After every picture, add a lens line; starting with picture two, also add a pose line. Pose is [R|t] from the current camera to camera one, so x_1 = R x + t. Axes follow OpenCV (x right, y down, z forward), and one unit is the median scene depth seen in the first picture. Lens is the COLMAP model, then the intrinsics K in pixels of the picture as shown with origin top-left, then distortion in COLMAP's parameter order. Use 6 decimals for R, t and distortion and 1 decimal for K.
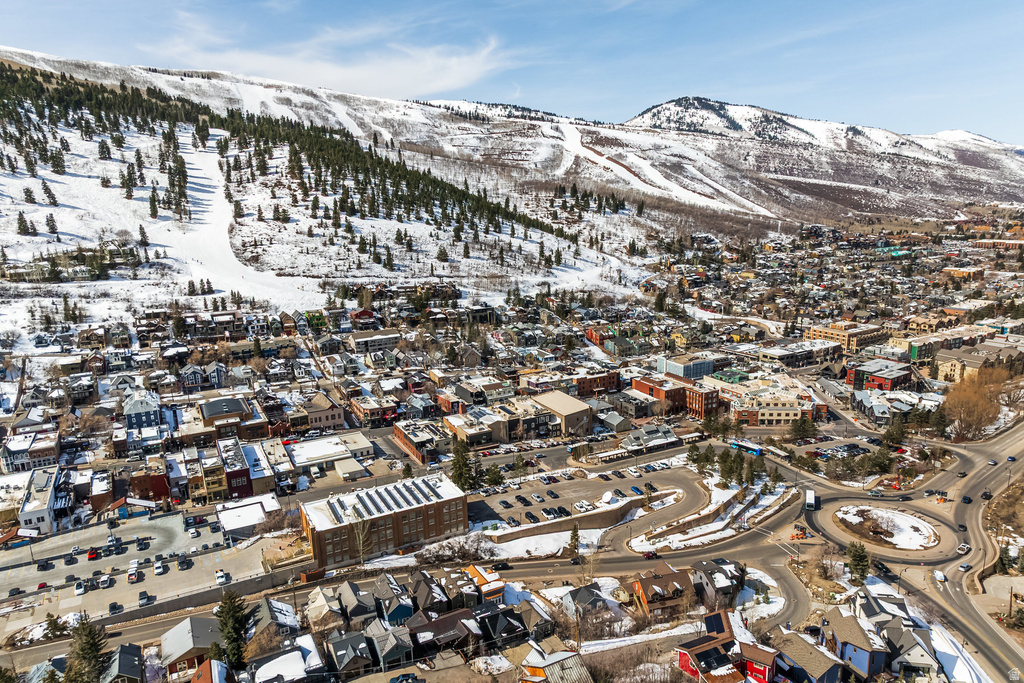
lens RADIAL K [[657.9, 0, 512.0], [0, 657.9, 341.5], [0, 0, 1]] dist [0.027658, -0.003005]
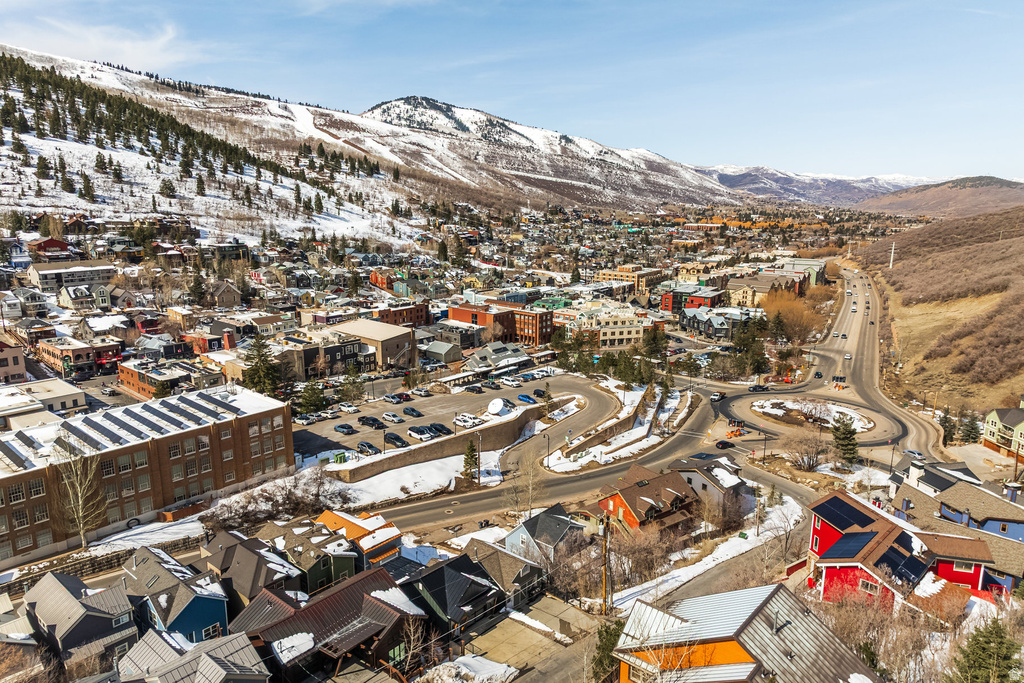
lens RADIAL K [[665.0, 0, 482.3], [0, 665.0, 341.9], [0, 0, 1]] dist [0.032936, -0.002560]
pose [[0.938070, -0.049924, 0.342830, -0.044787], [0.054169, 0.998528, -0.002812, 0.079107], [-0.342185, 0.021209, 0.939393, 0.169117]]
